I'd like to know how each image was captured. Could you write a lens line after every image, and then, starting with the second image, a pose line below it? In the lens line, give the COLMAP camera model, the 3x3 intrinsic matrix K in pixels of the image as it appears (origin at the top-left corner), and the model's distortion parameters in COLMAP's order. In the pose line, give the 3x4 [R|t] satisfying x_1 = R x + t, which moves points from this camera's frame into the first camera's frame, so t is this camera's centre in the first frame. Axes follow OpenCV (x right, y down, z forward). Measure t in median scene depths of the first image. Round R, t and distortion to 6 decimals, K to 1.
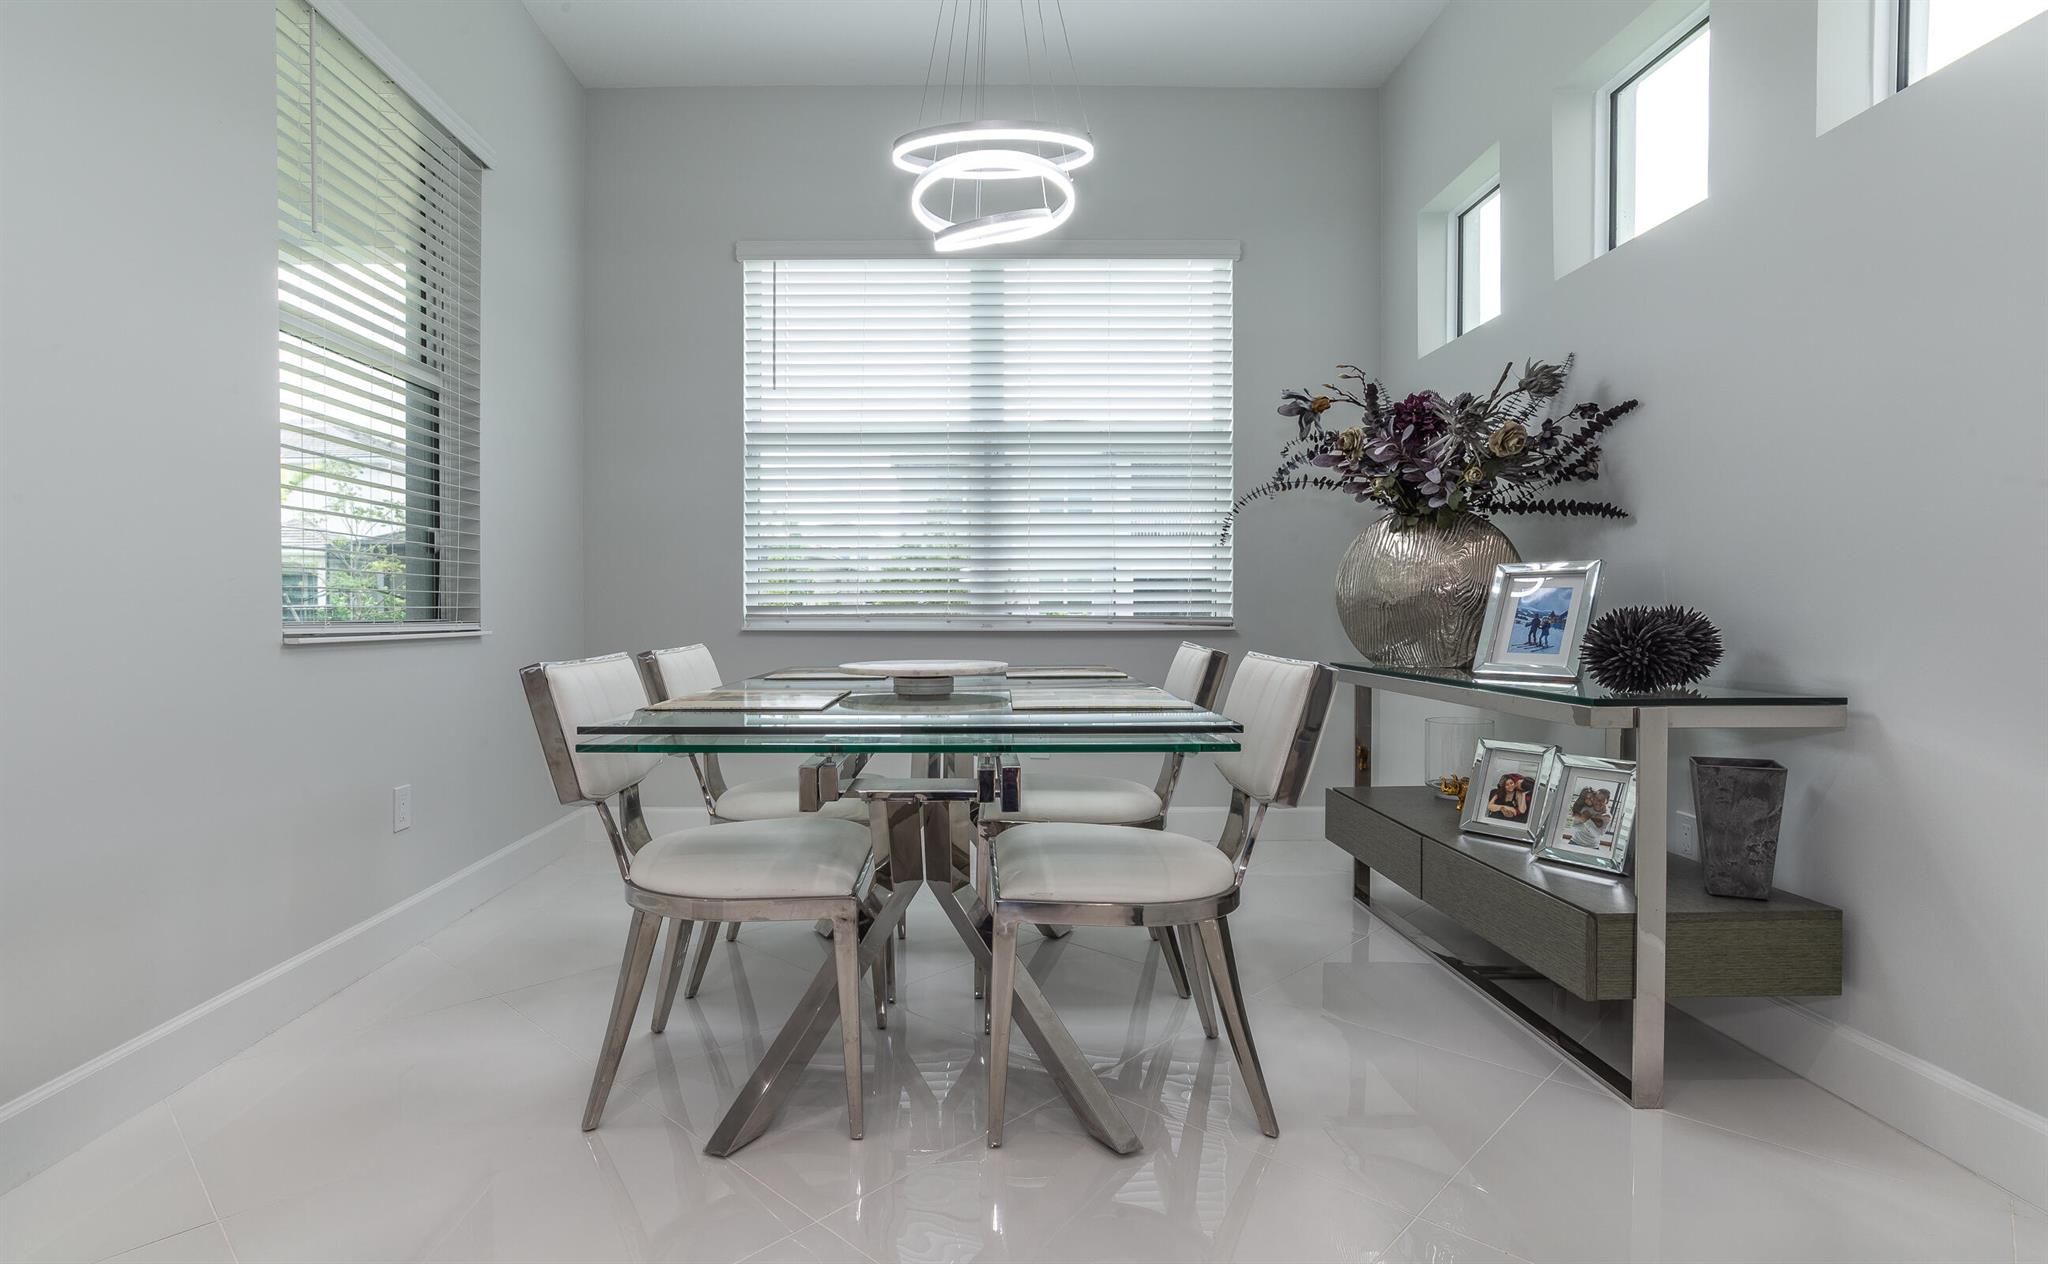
lens RADIAL K [[1035.3, 0, 970.6], [0, 1035.3, 624.8], [0, 0, 1]] dist [-0.029316, 0.000358]
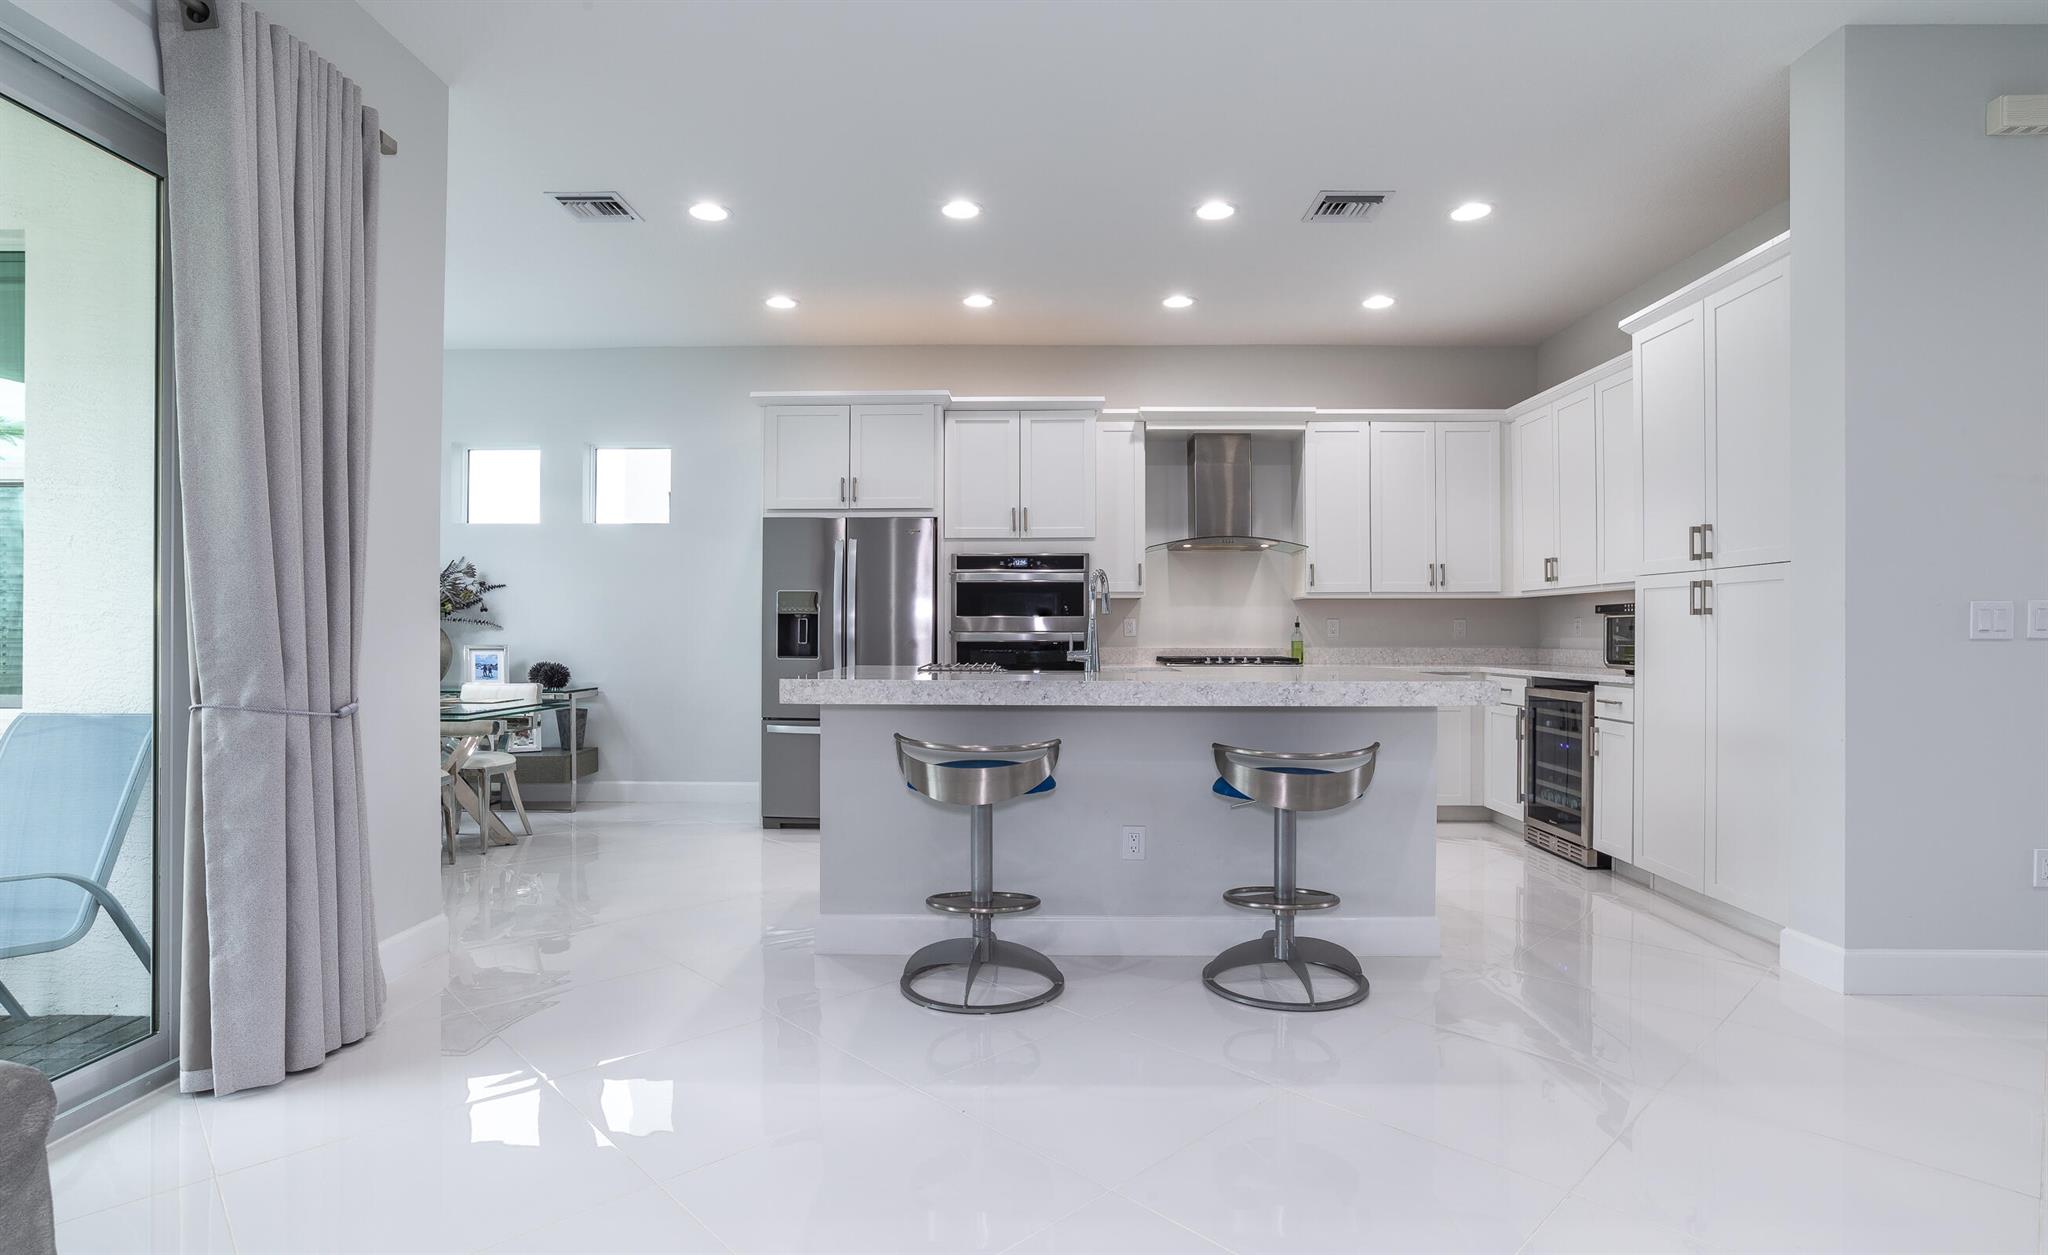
lens RADIAL K [[1018.5, 0, 1023.5], [0, 1018.5, 631.4], [0, 0, 1]] dist [-0.043305, 0.026283]
pose [[0.027179, 0.005756, 0.999614, -1.784901], [0.014275, 0.999879, -0.006146, -0.054100], [-0.999529, 0.014437, 0.027094, -0.398878]]
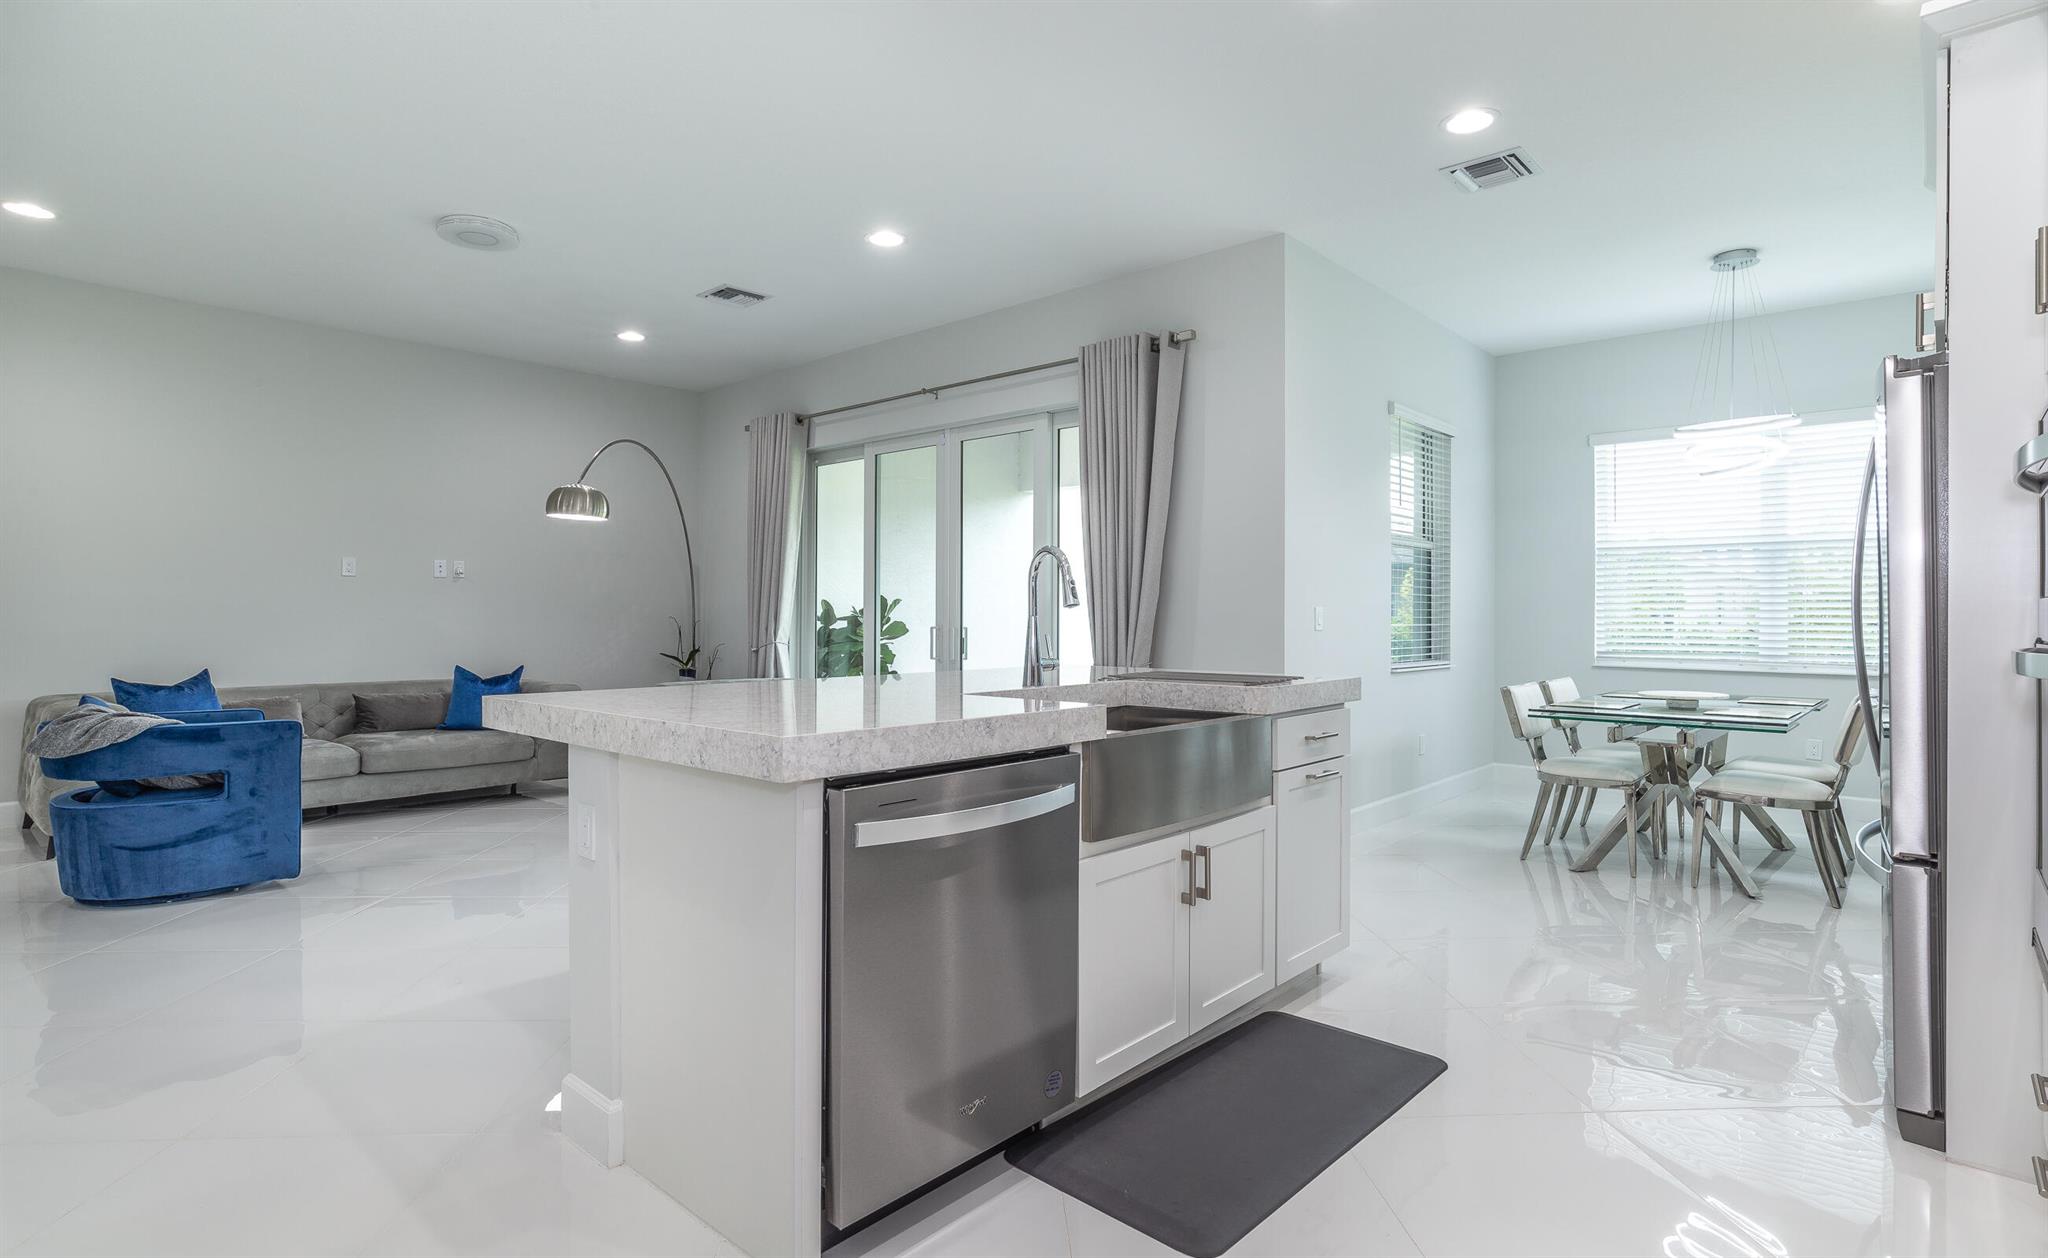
lens RADIAL K [[1025.3, 0, 1021.8], [0, 1025.3, 607.6], [0, 0, 1]] dist [-0.047357, 0.025282]
pose [[0.737236, 0.001298, -0.675634, 0.303383], [-0.016301, 0.999741, -0.015867, -0.070729], [0.675438, 0.022711, 0.737067, -1.237963]]
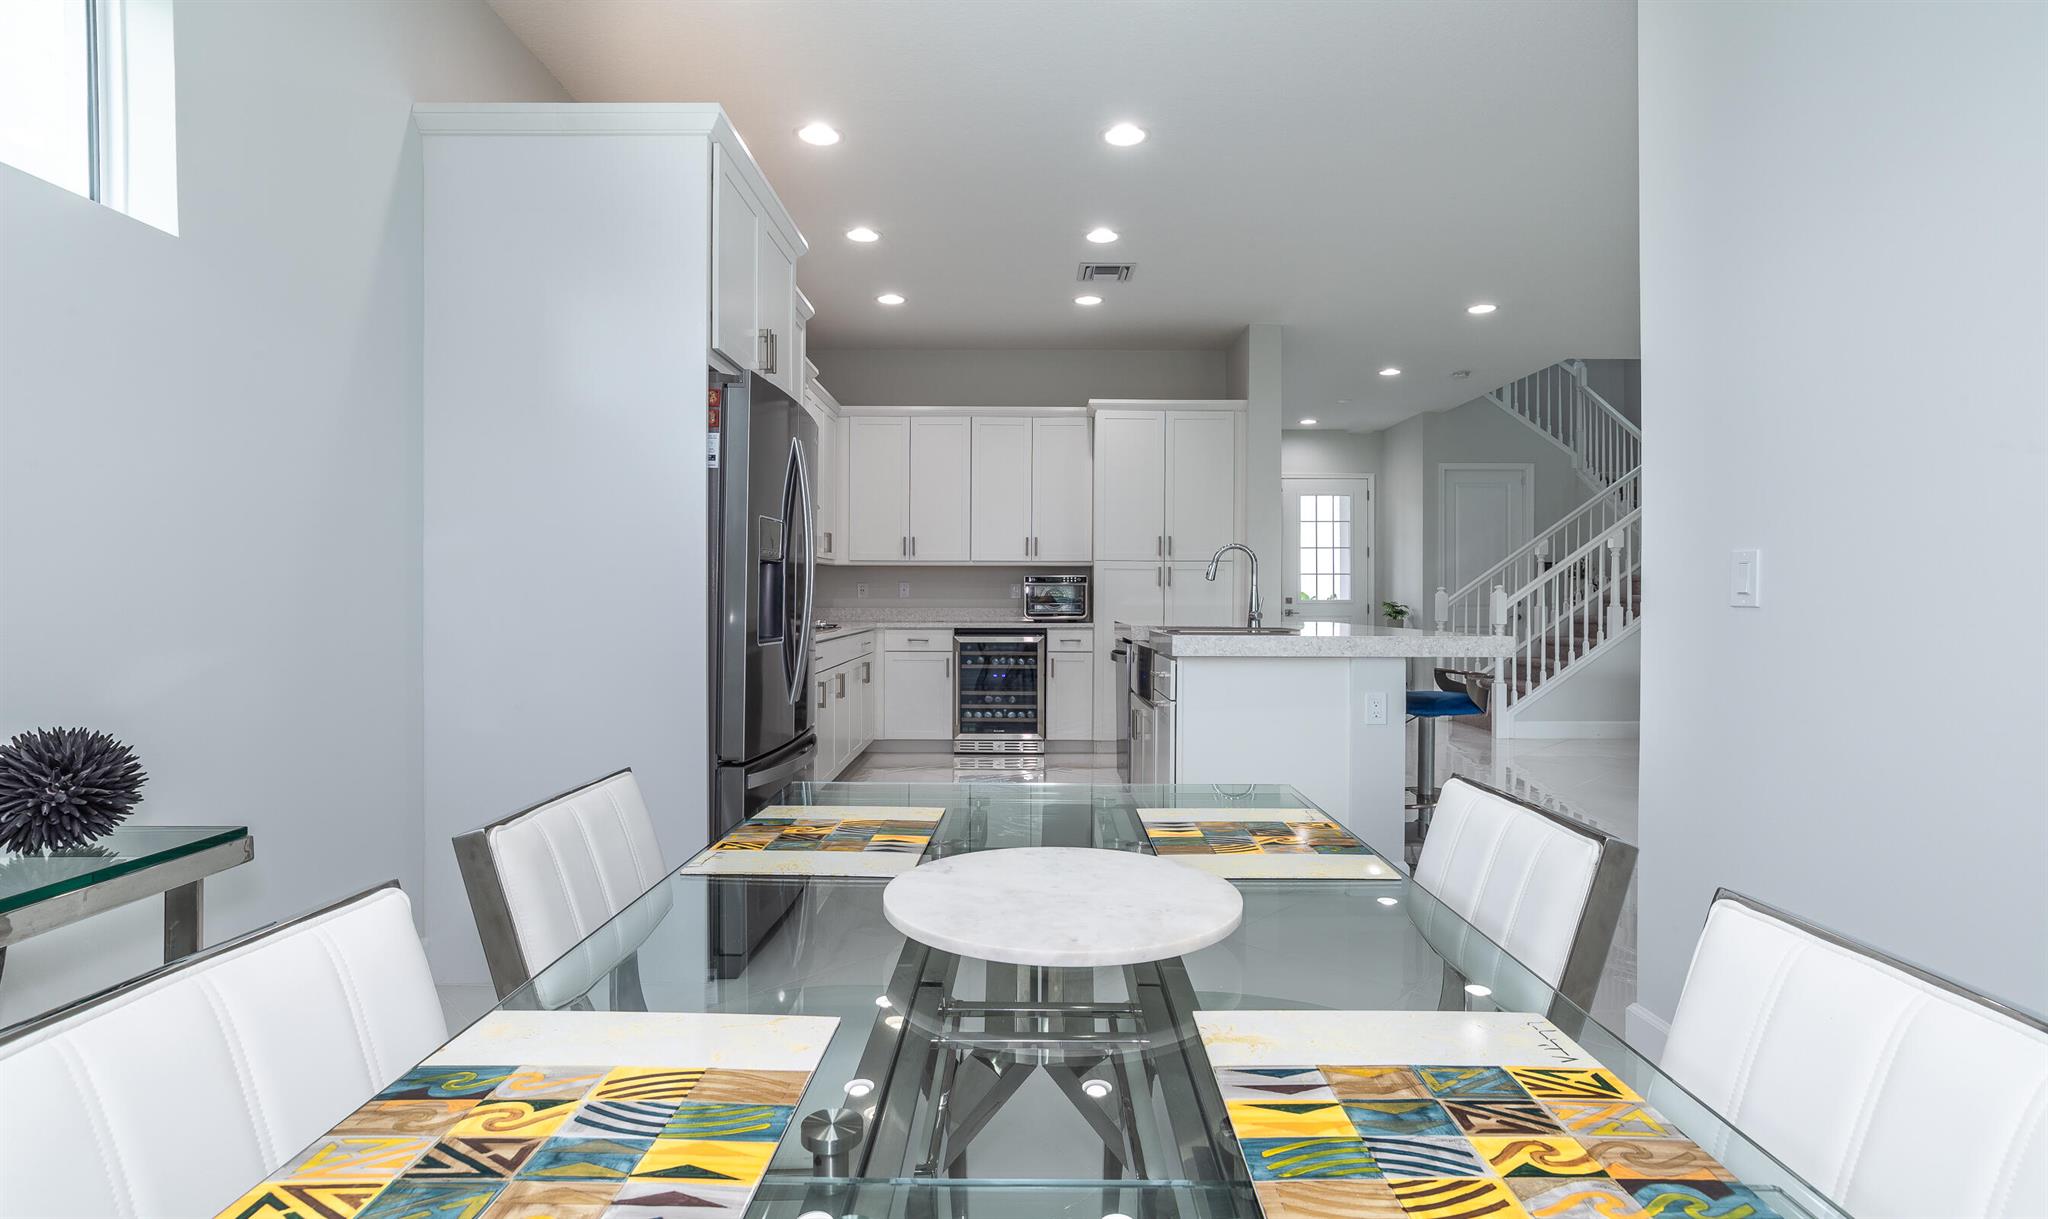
lens RADIAL K [[1008.9, 0, 1031.9], [0, 1008.9, 599.9], [0, 0, 1]] dist [-0.002013, -0.000110]
pose [[-0.999990, 0.000774, 0.004432, -0.036674], [0.000860, 0.999812, 0.019396, -0.086619], [-0.004417, 0.019400, -0.999802, 1.233204]]
